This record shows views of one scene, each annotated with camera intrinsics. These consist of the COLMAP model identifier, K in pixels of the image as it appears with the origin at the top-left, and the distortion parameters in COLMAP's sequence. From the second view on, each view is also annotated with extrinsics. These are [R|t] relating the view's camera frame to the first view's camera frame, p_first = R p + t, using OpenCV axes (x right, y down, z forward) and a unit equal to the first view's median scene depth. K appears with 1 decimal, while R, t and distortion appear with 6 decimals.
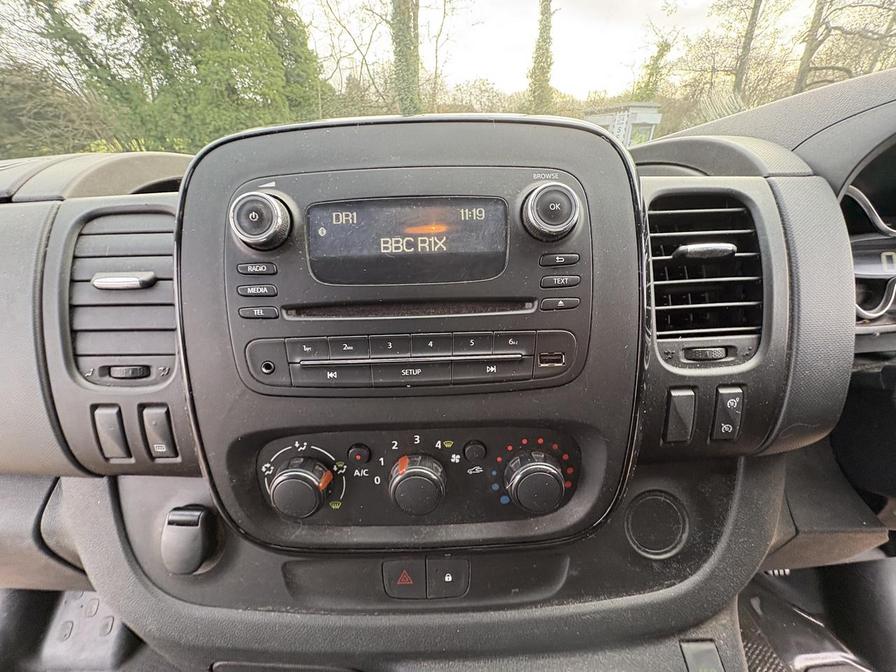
lens RADIAL K [[354.0, 0, 448.2], [0, 354.0, 334.7], [0, 0, 1]] dist [-0.000537, -0.000249]
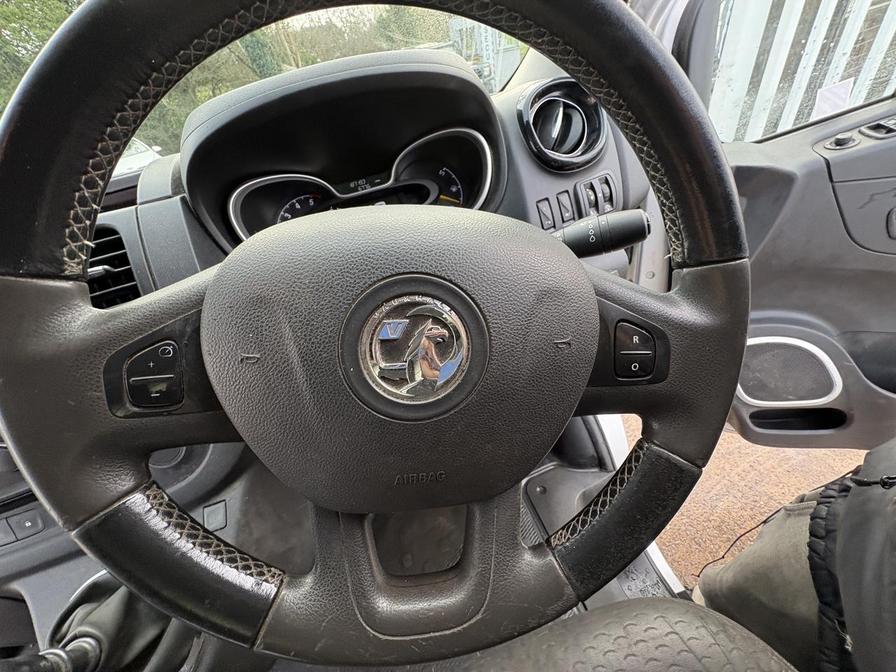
lens RADIAL K [[354.0, 0, 448.2], [0, 354.0, 334.7], [0, 0, 1]] dist [-0.000537, -0.000249]
pose [[0.949418, -0.286951, 0.127534, 1.788401], [0.262993, 0.948539, 0.176377, 0.127671], [-0.171582, -0.133915, 0.976026, -0.686824]]
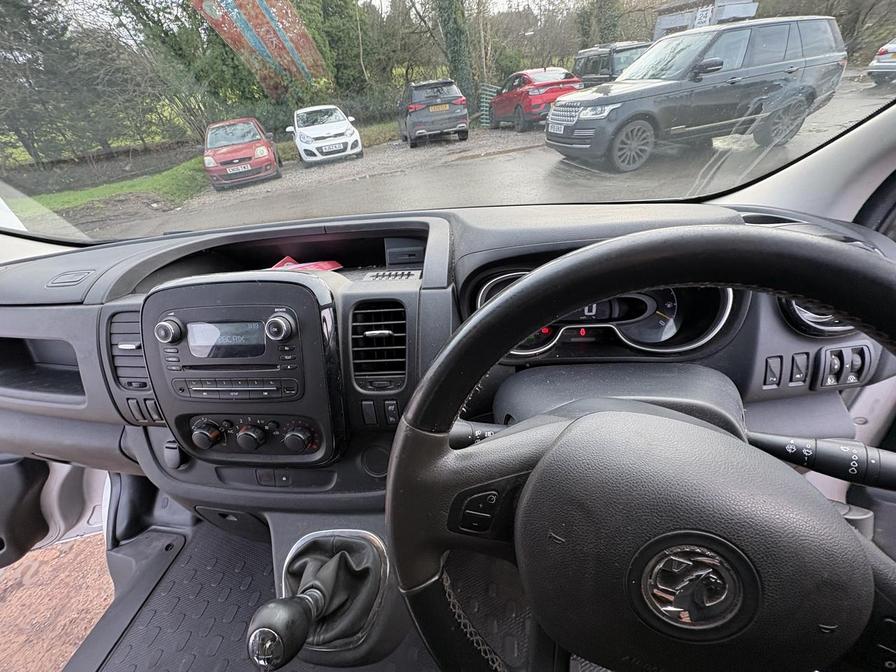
lens RADIAL K [[354.0, 0, 448.2], [0, 354.0, 334.7], [0, 0, 1]] dist [-0.000537, -0.000249]
pose [[0.988327, 0.005222, -0.152256, 1.344700], [0.018687, 0.987709, 0.155182, -0.502596], [0.151195, -0.156216, 0.976082, -0.829890]]
